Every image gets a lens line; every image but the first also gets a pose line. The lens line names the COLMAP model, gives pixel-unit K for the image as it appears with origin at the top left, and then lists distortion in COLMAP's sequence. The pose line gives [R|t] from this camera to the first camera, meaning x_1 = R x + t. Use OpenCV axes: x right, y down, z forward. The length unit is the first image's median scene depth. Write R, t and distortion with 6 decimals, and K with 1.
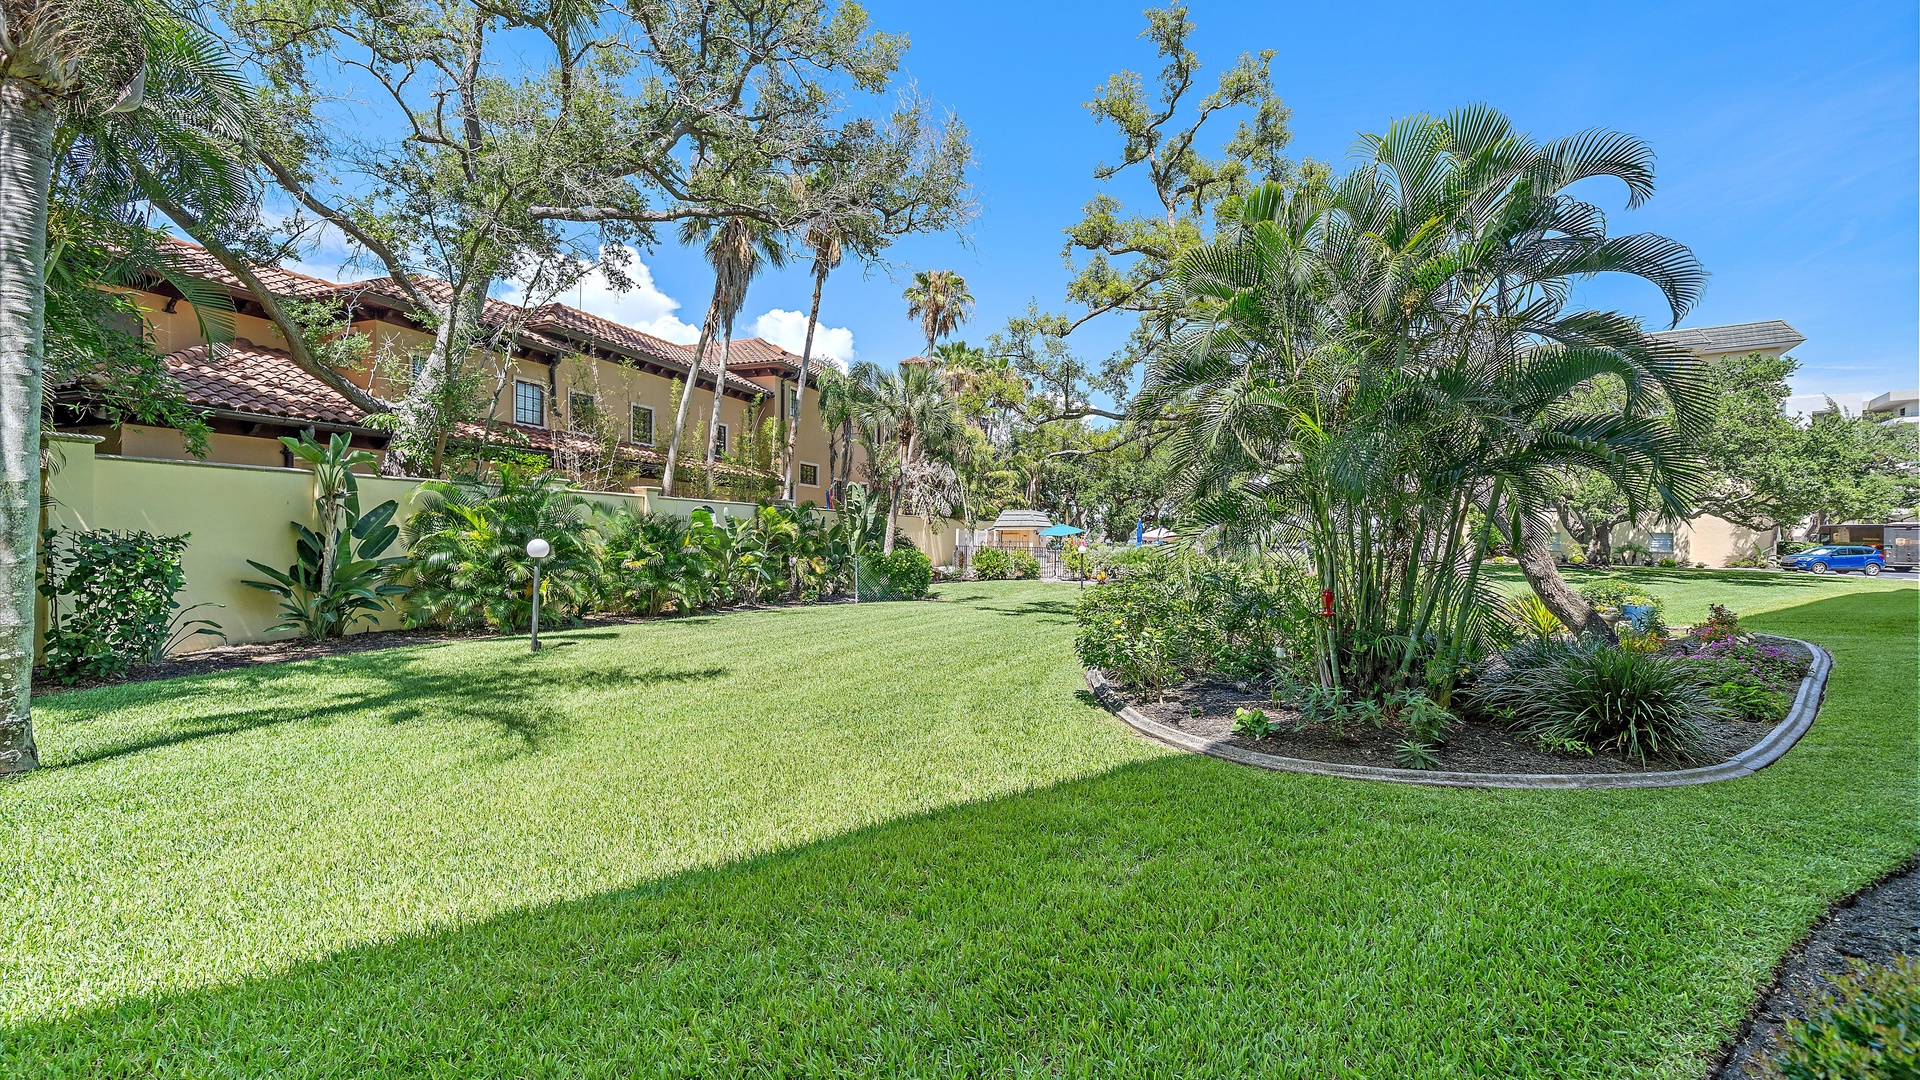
lens RADIAL K [[735.6, 0, 969.6], [0, 735.6, 541.7], [0, 0, 1]] dist [-0.001399, -0.000563]
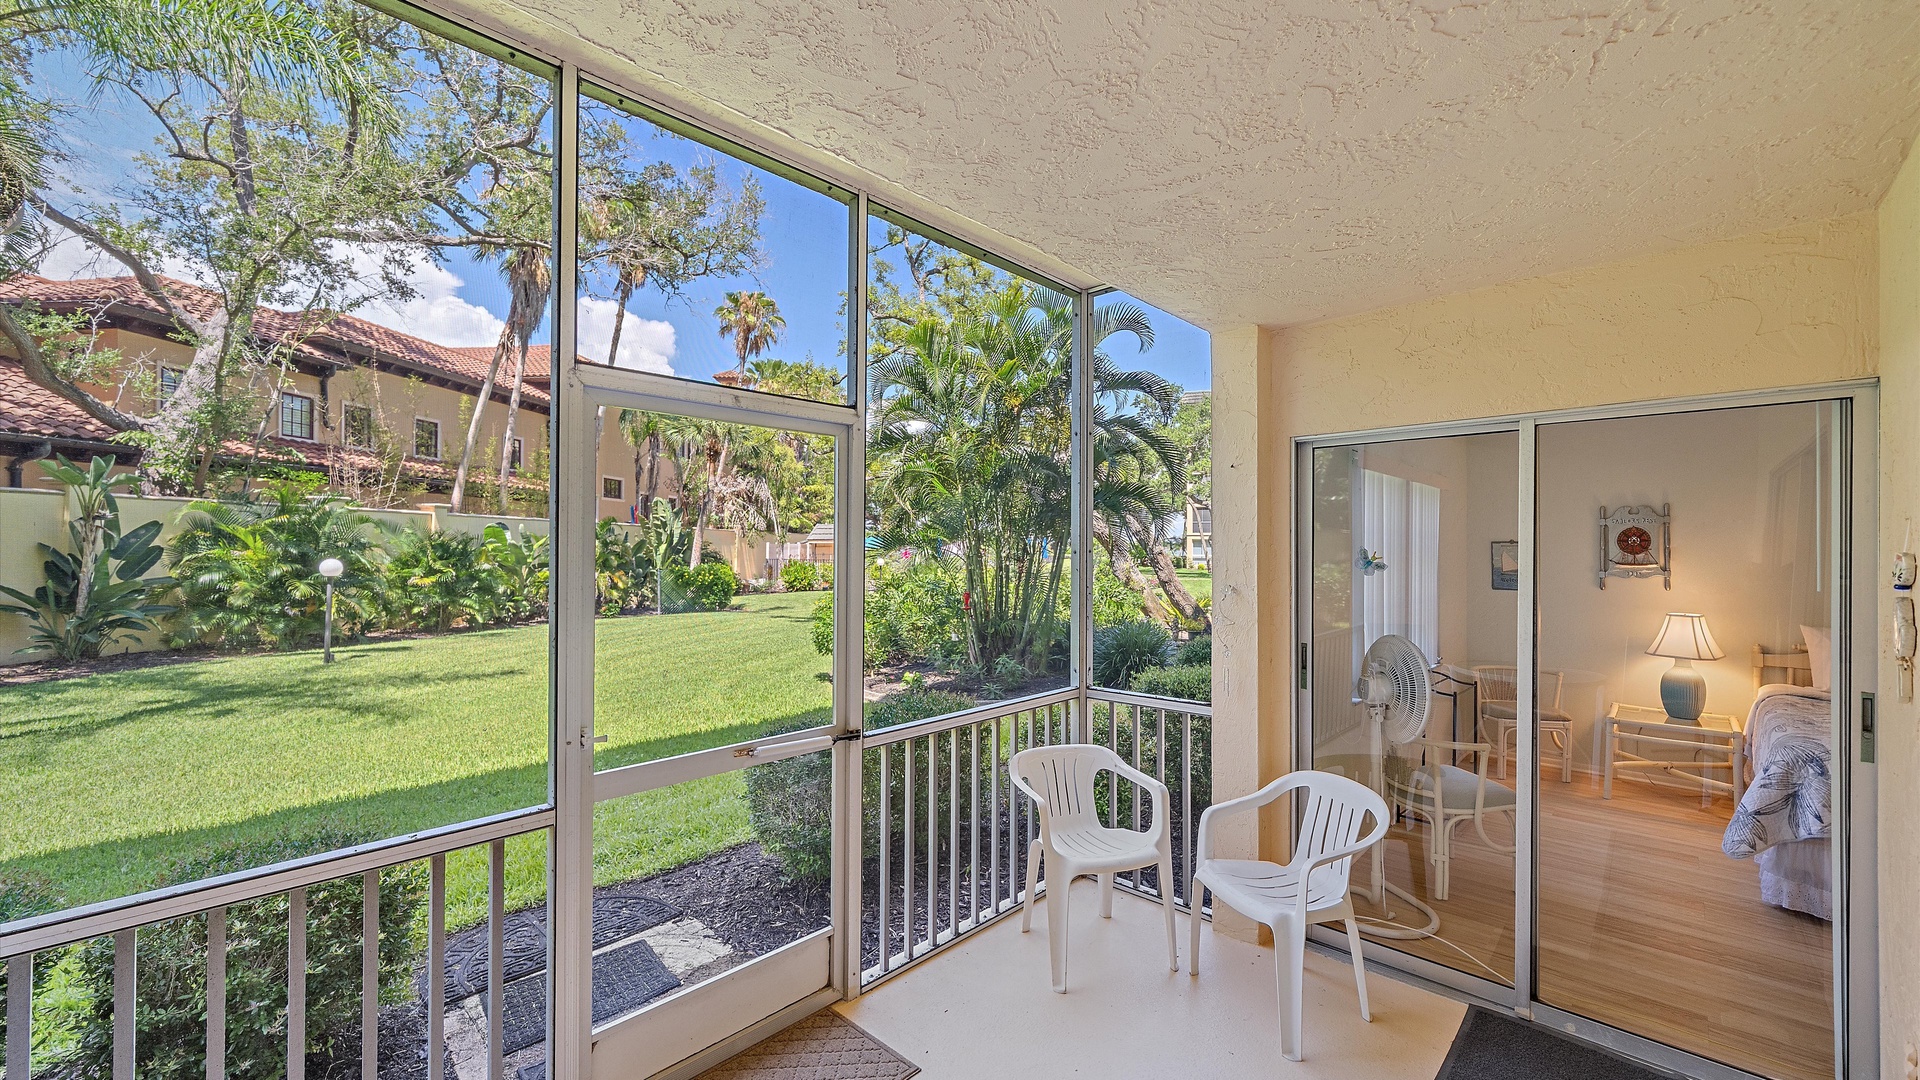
lens RADIAL K [[735.6, 0, 959.7], [0, 735.6, 542.8], [0, 0, 1]] dist [-0.001399, -0.000563]
pose [[0.976066, -0.002743, 0.217457, 0.050477], [0.005729, 0.999898, -0.013103, -0.005134], [-0.217399, 0.014035, 0.975982, -0.160561]]
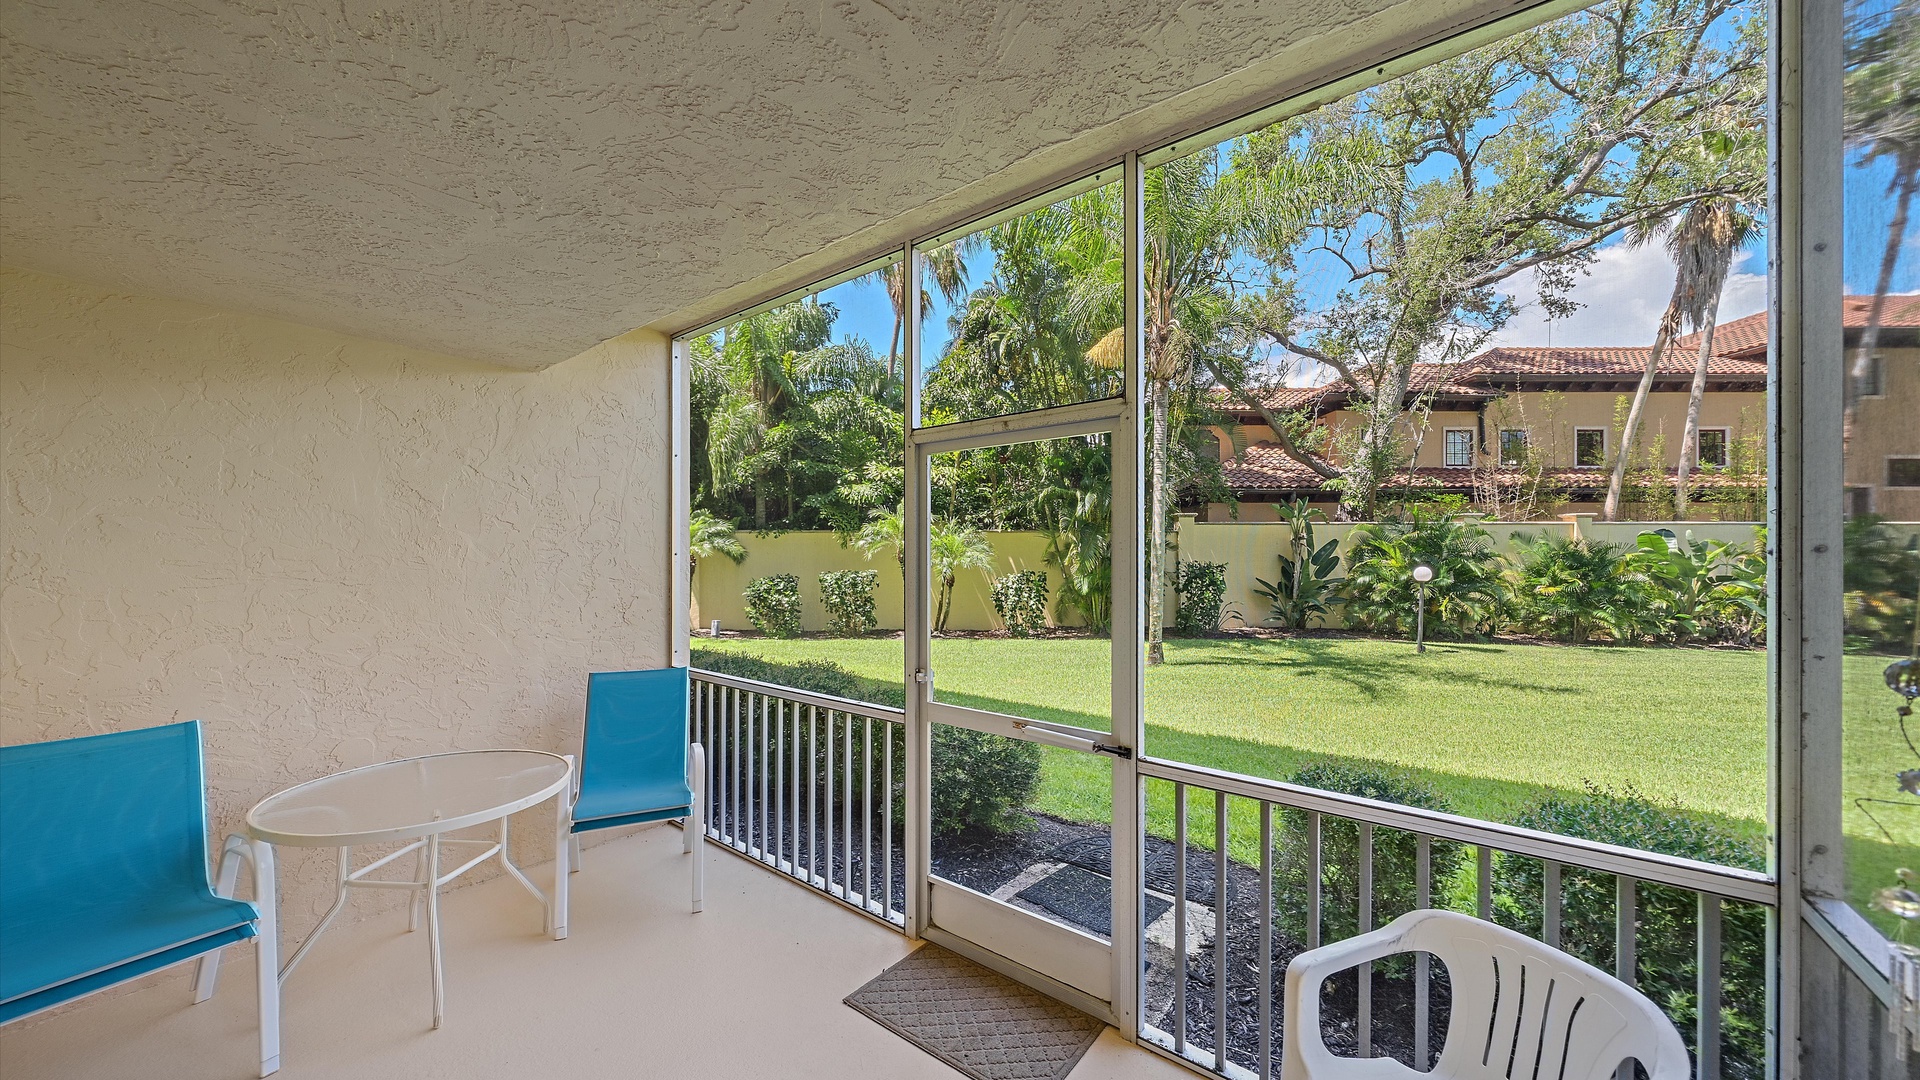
lens RADIAL K [[660.2, 0, 963.4], [0, 660.2, 557.6], [0, 0, 1]] dist [-0.007317, -0.000036]
pose [[0.326543, -0.006314, -0.945161, 0.153016], [-0.004968, 0.999952, -0.008397, -0.003838], [0.945169, 0.007437, 0.326496, -0.090029]]
